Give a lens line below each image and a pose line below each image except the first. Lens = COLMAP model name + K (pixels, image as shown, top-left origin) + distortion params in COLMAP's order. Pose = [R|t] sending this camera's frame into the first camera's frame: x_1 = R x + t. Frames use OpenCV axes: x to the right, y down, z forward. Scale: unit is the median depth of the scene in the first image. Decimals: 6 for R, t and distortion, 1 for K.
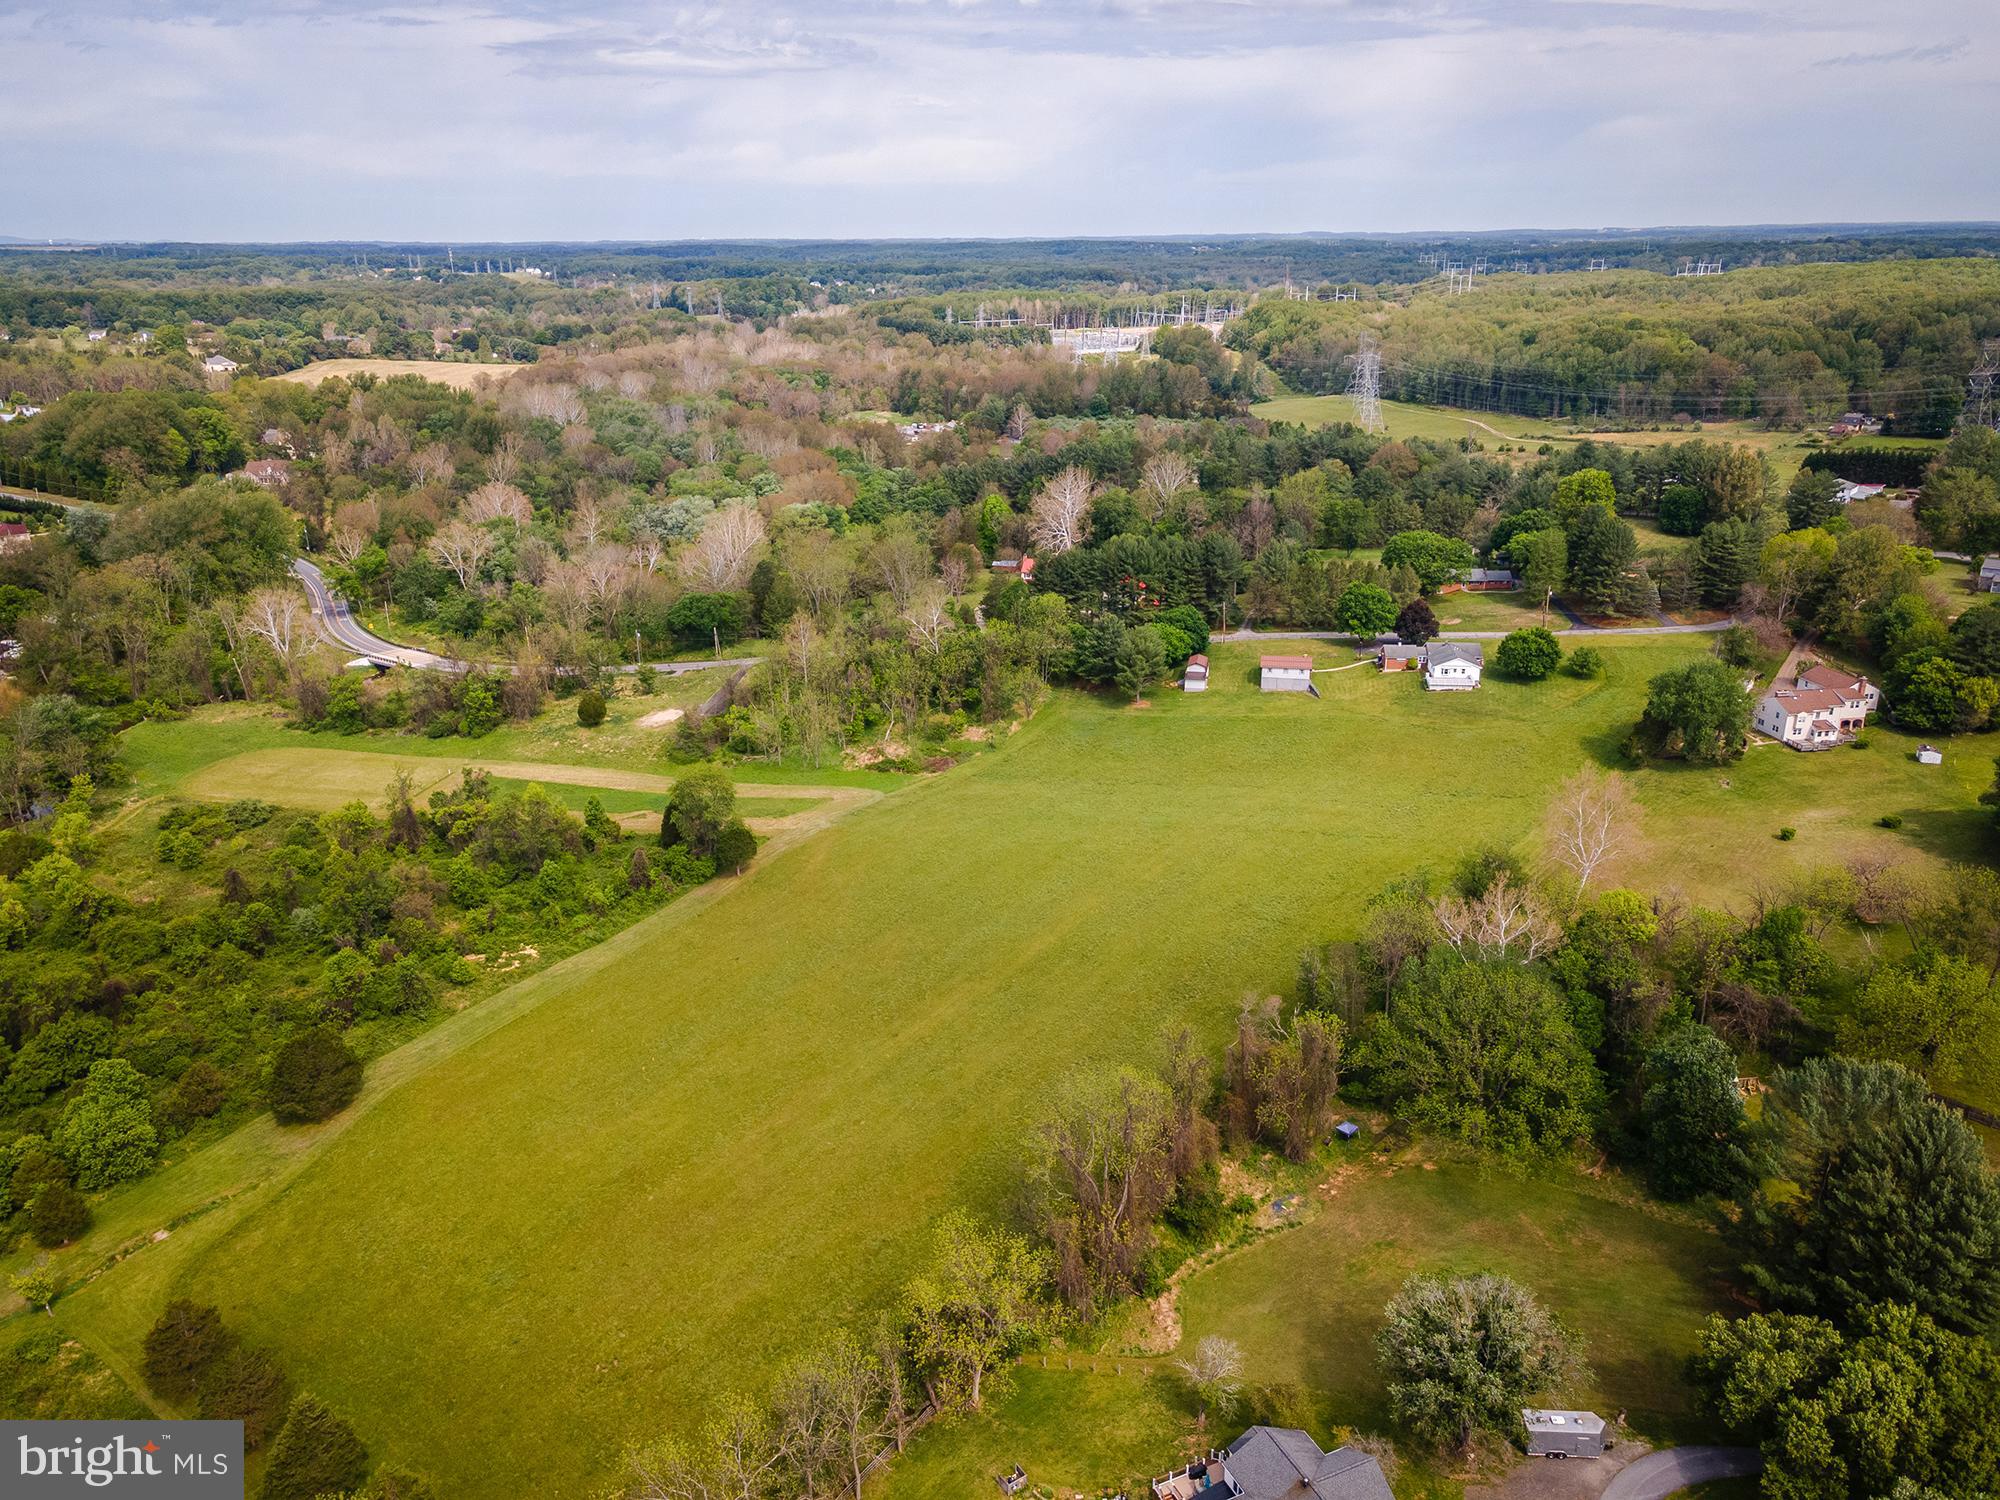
lens RADIAL K [[1465.4, 0, 1005.9], [0, 1465.4, 742.9], [0, 0, 1]] dist [0.029461, 0.023691]
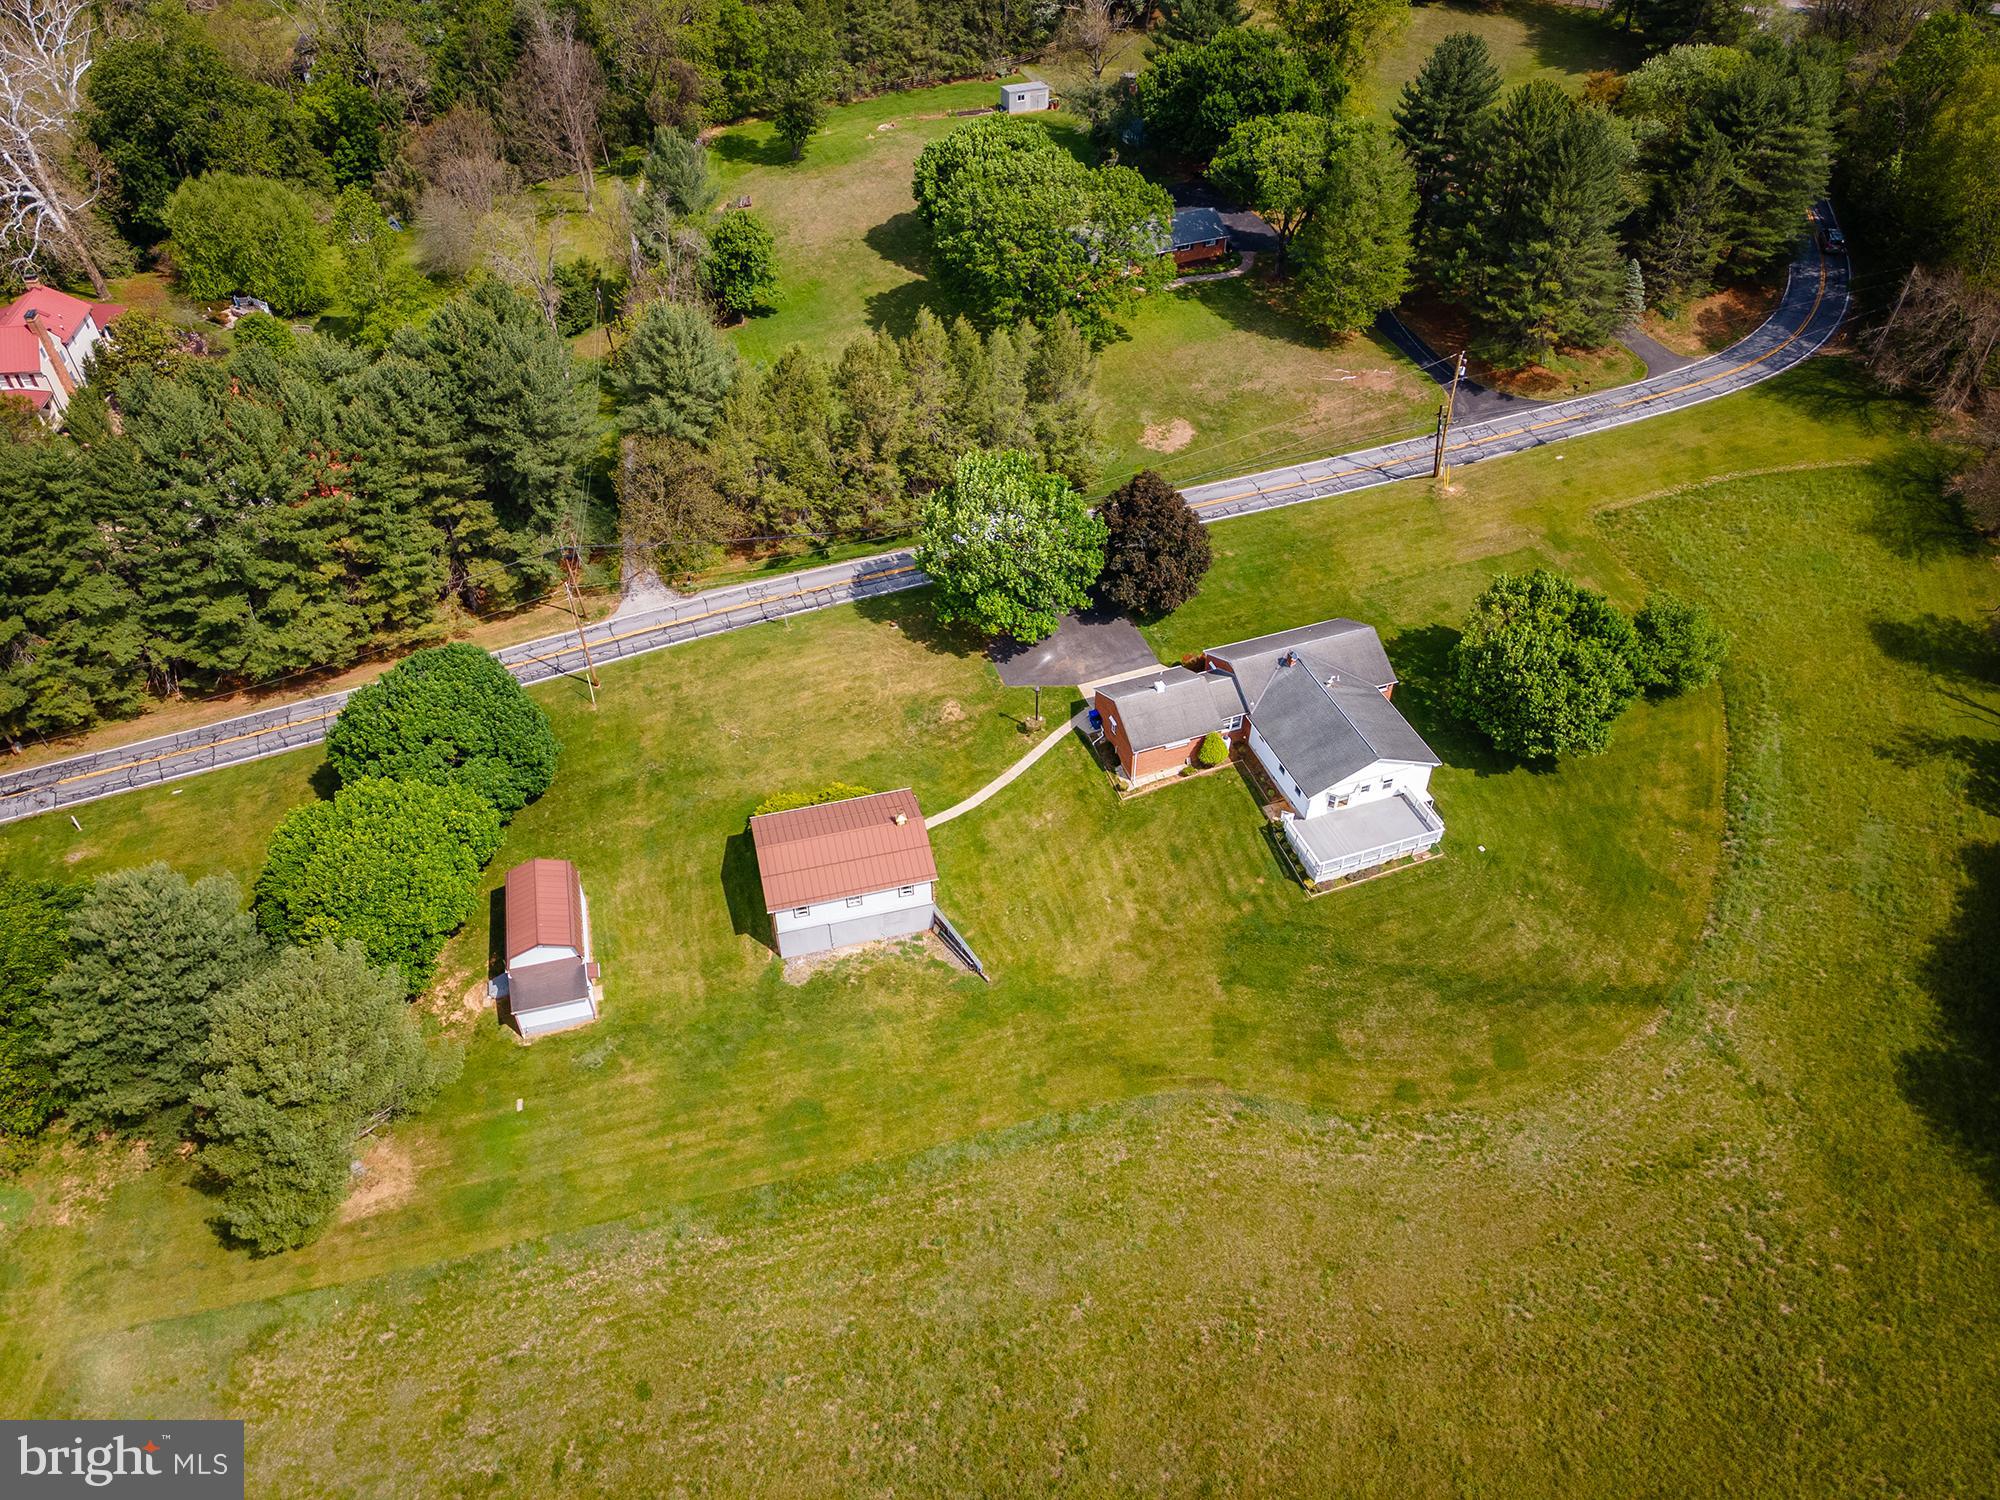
lens RADIAL K [[1465.4, 0, 1000.3], [0, 1465.4, 750.4], [0, 0, 1]] dist [0.029461, 0.023691]
pose [[0.899332, -0.297677, 0.320298, 0.129405], [0.142094, 0.891697, 0.429750, -0.196755], [-0.413535, -0.340976, 0.844230, 0.736113]]
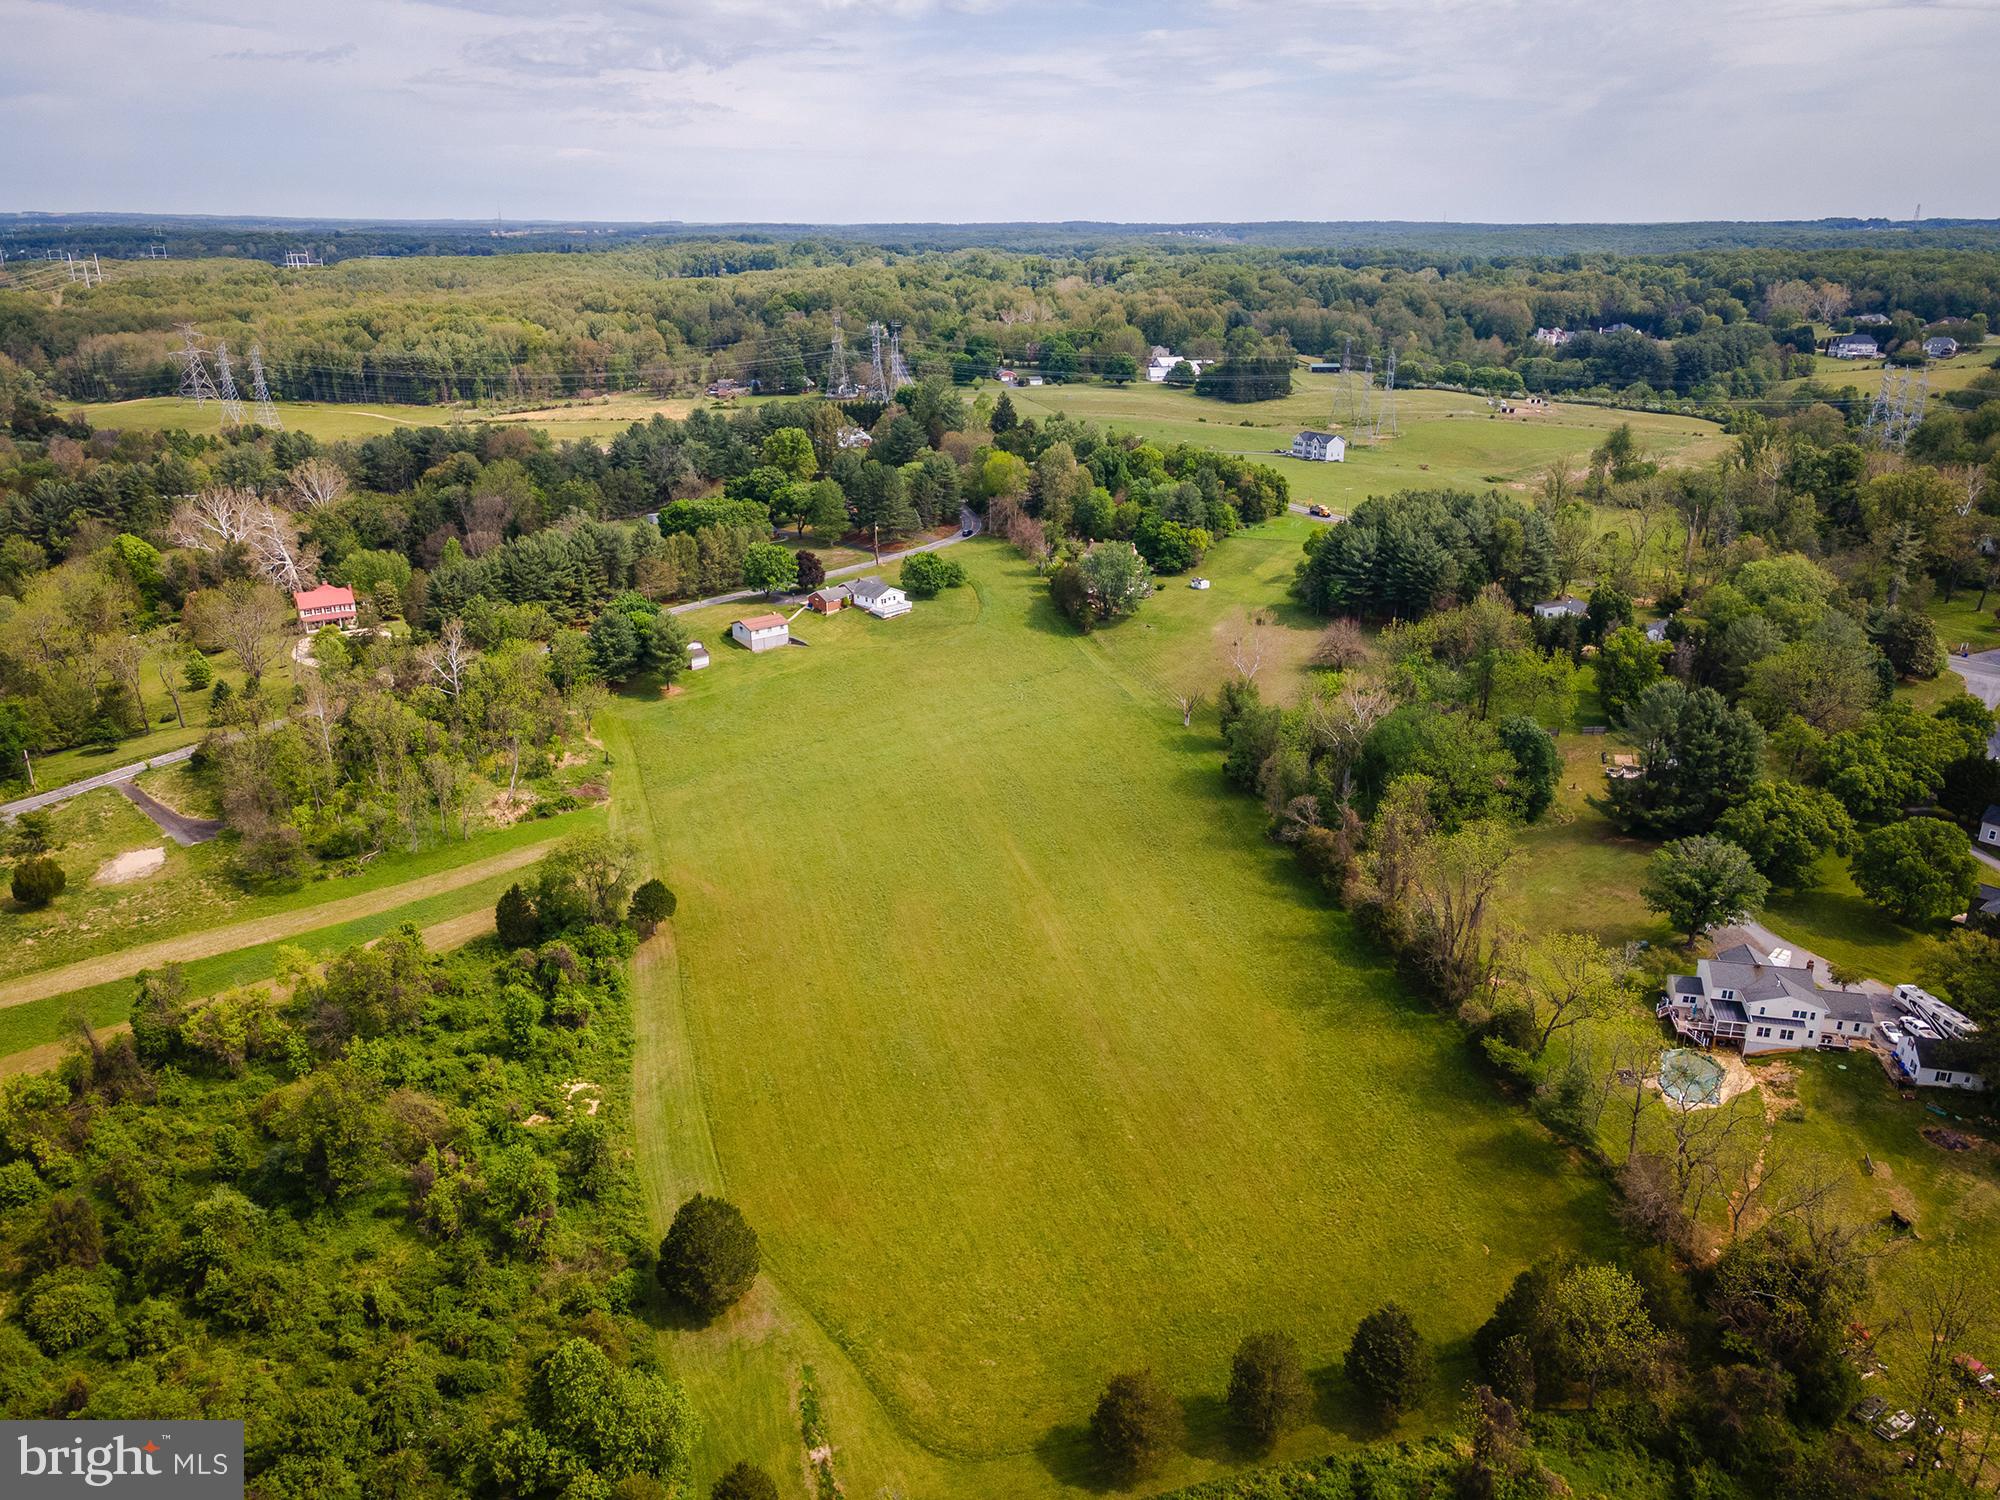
lens RADIAL K [[1465.4, 0, 1002.9], [0, 1465.4, 753.0], [0, 0, 1]] dist [0.029461, 0.023691]
pose [[0.584851, -0.261298, 0.767902, -0.548311], [0.251855, 0.958401, 0.134302, -0.062871], [-0.771050, 0.114854, 0.626331, 0.204061]]
